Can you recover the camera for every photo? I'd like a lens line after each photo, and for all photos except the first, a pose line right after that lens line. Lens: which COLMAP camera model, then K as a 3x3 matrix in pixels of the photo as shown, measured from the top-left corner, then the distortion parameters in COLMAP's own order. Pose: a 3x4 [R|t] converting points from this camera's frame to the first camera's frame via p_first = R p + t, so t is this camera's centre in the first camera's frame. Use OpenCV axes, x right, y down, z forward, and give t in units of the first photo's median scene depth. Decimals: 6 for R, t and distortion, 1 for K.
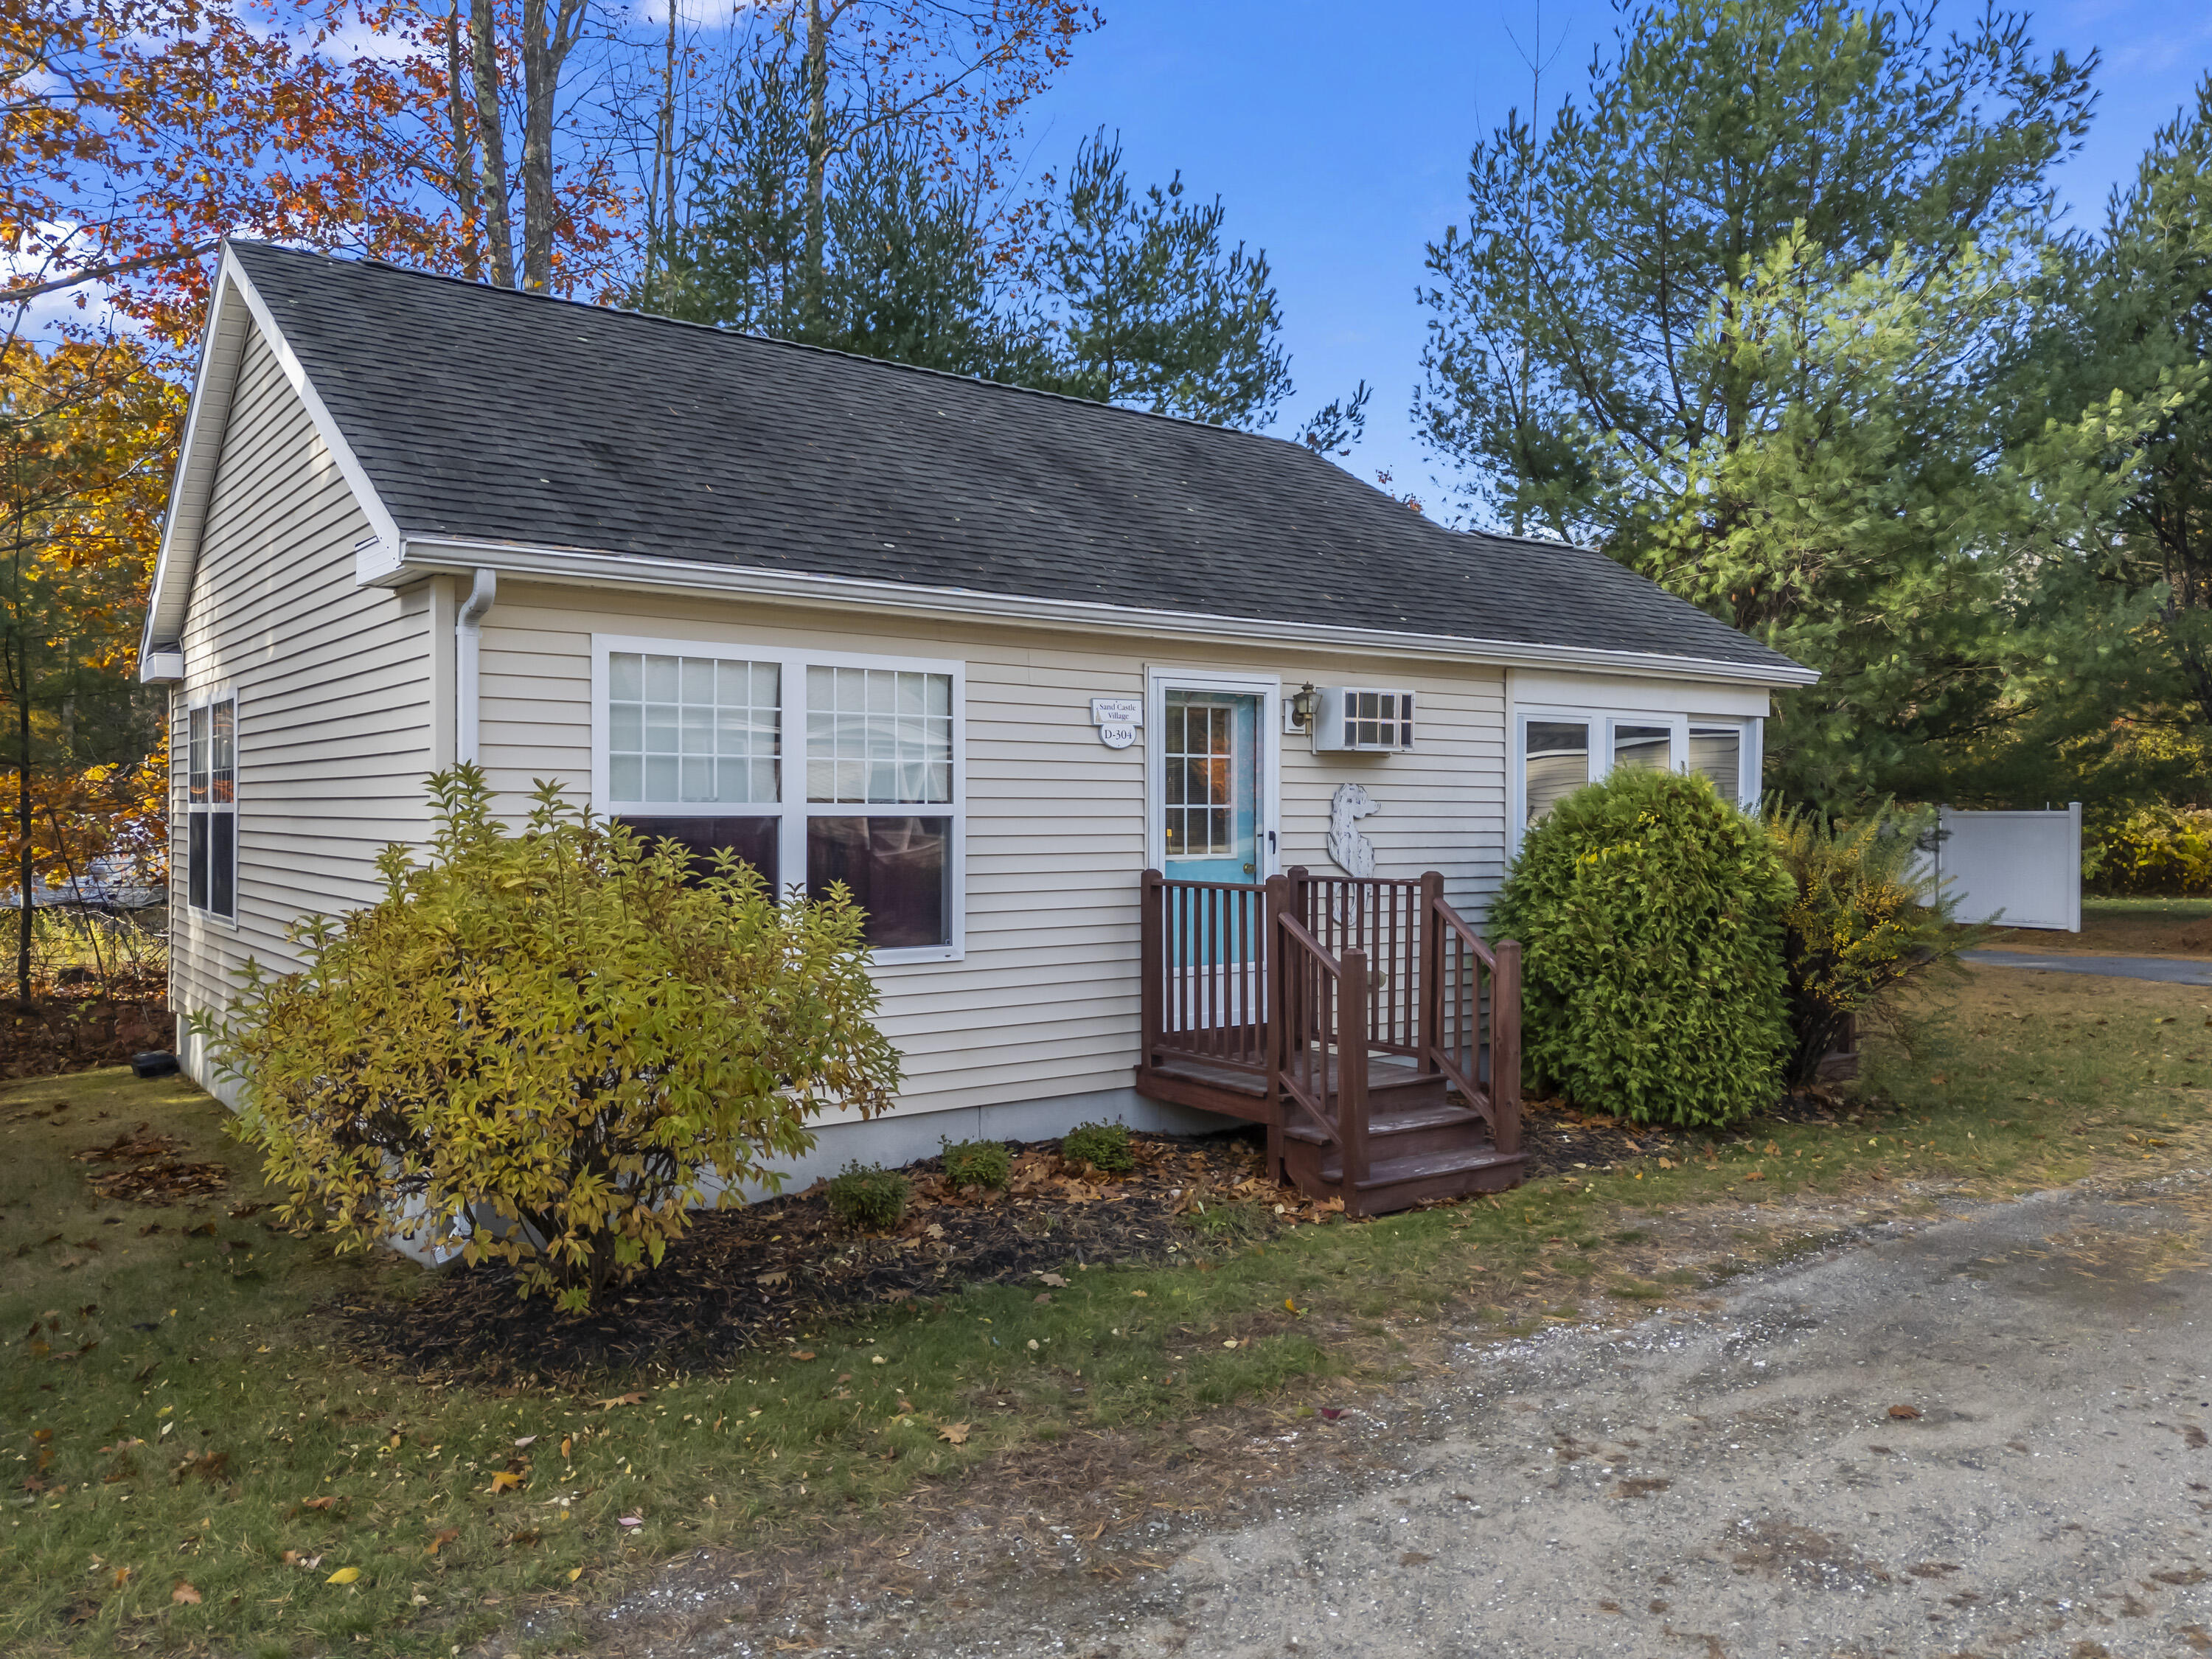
lens RADIAL K [[1602.3, 0, 1106.0], [0, 1602.3, 829.5], [0, 0, 1]] dist [0.086208, -0.062029]
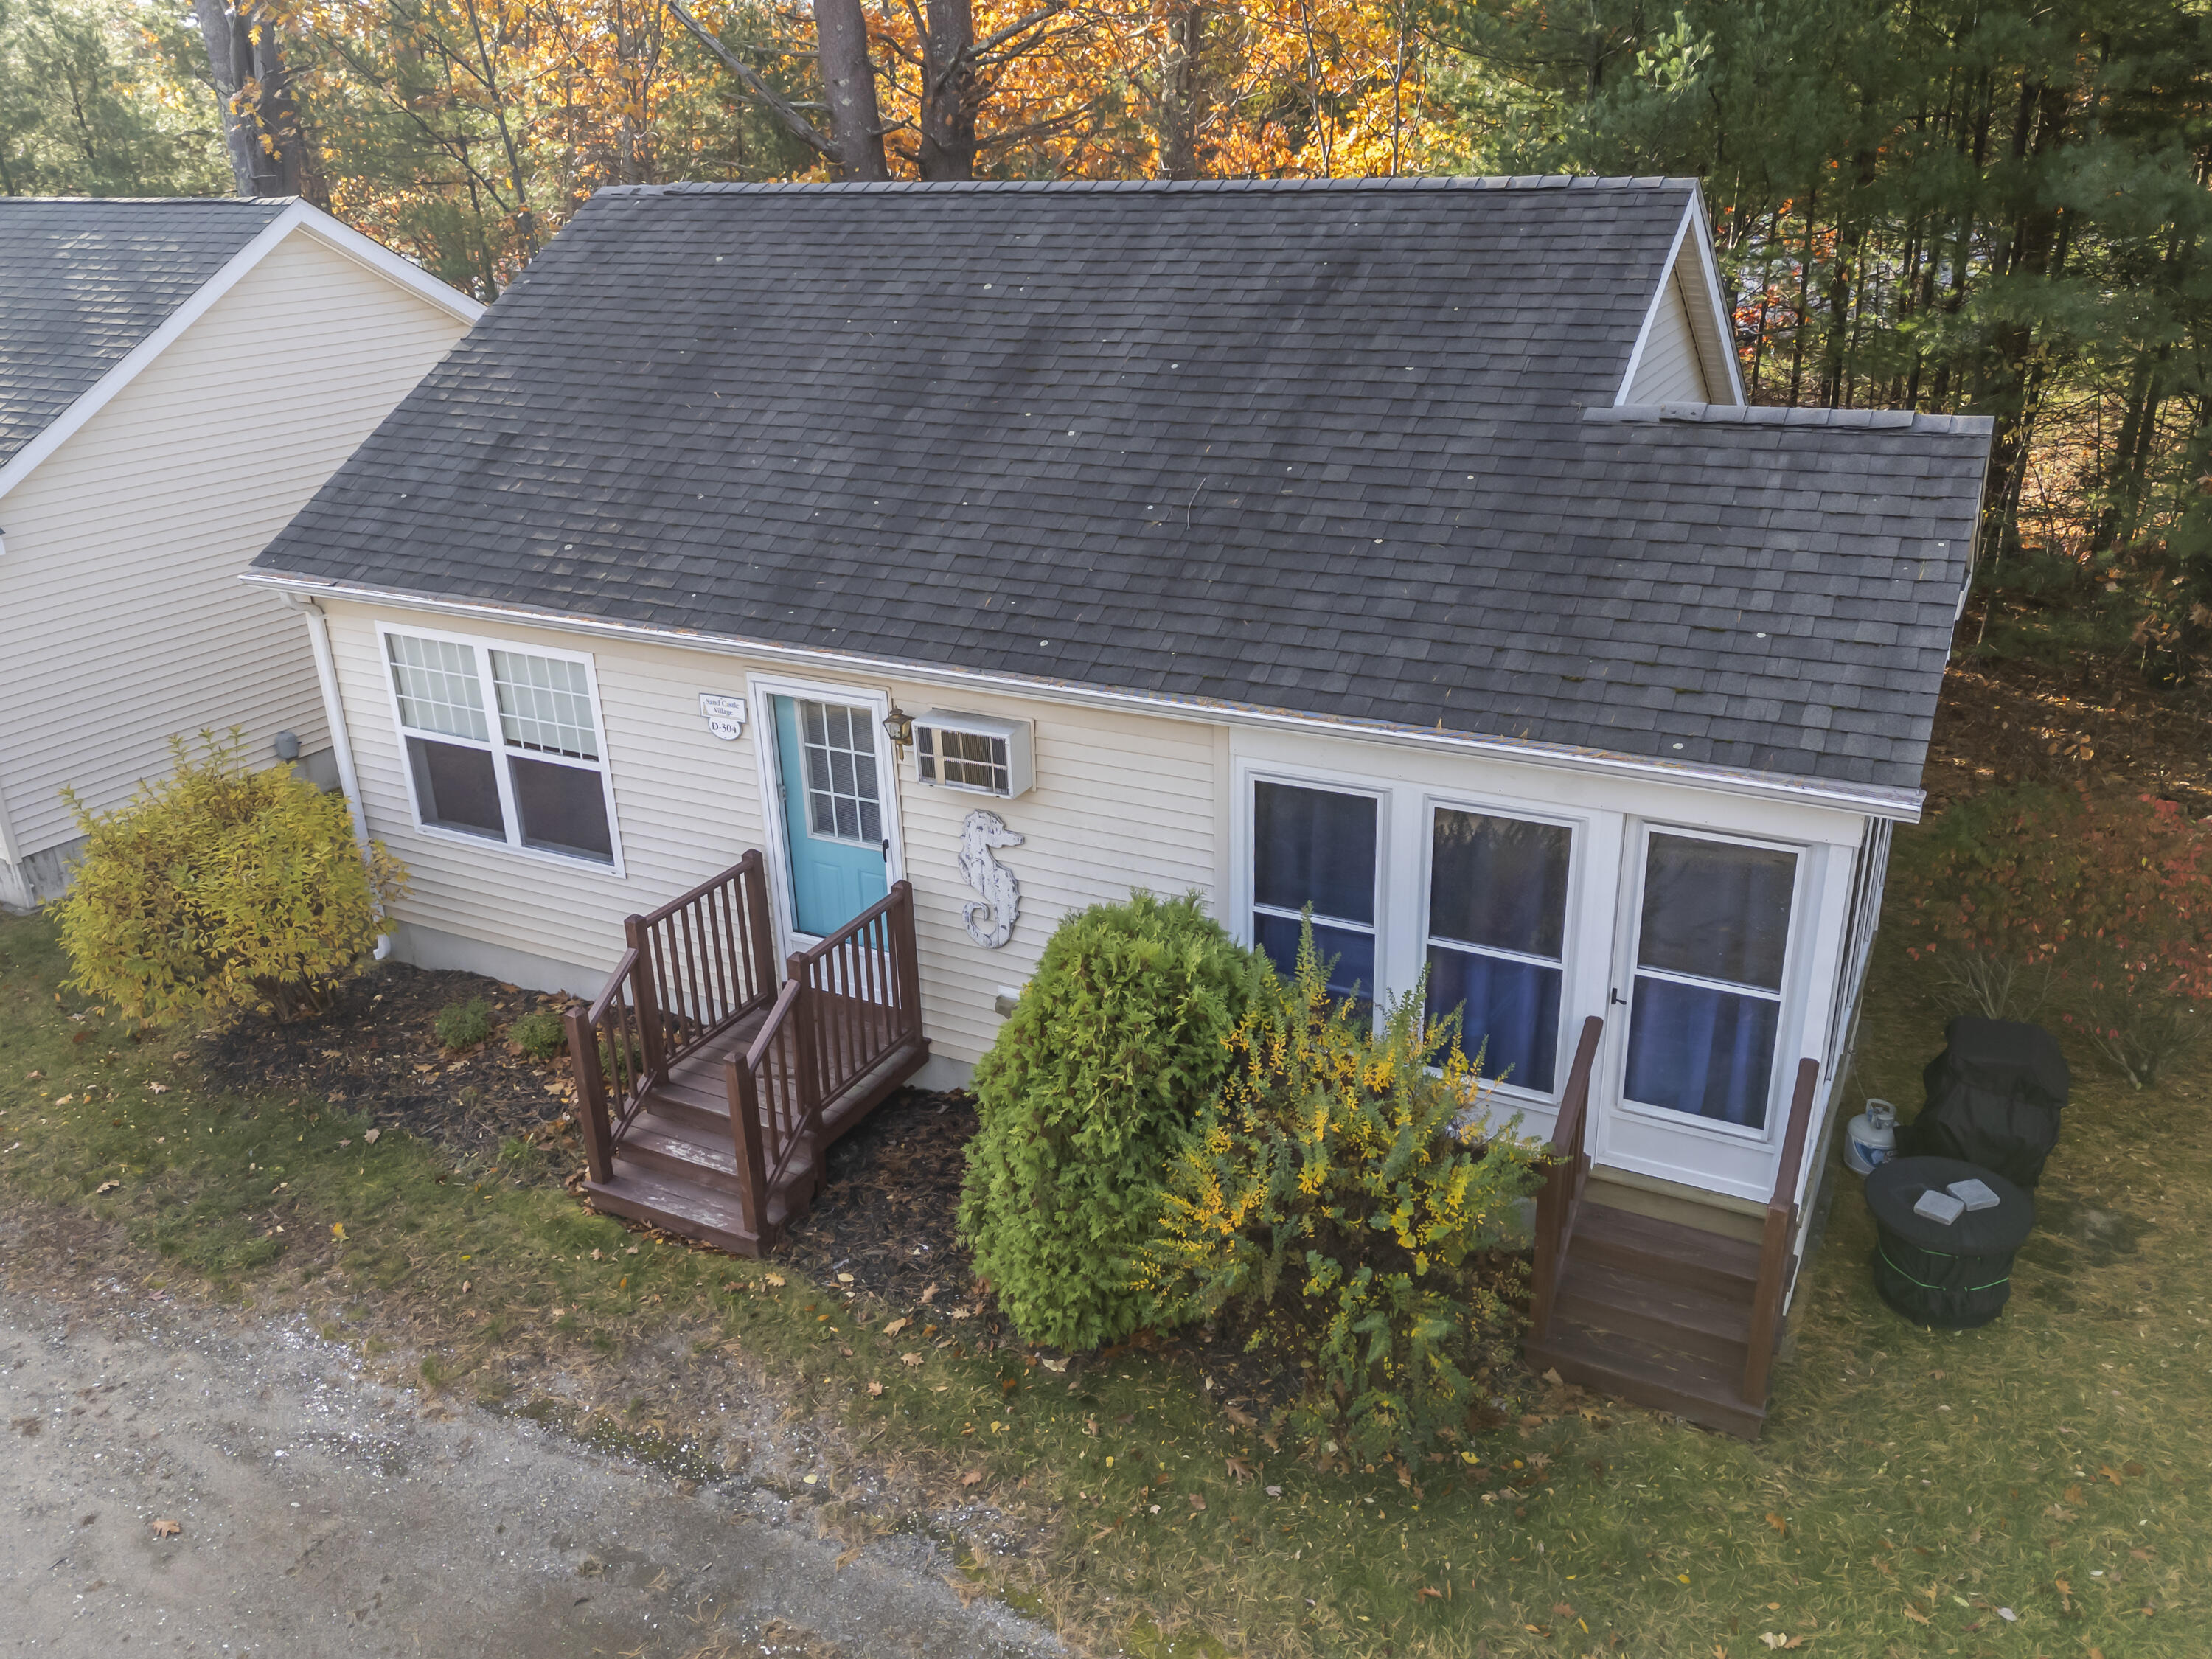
lens RADIAL K [[1727.8, 0, 1117.8], [0, 1727.8, 814.4], [0, 0, 1]] dist [0.041483, -0.003480]
pose [[0.437273, 0.327651, -0.837518, 1.140372], [0.013151, 0.928841, 0.370245, -0.440763], [0.899232, -0.172912, 0.401849, 0.755108]]
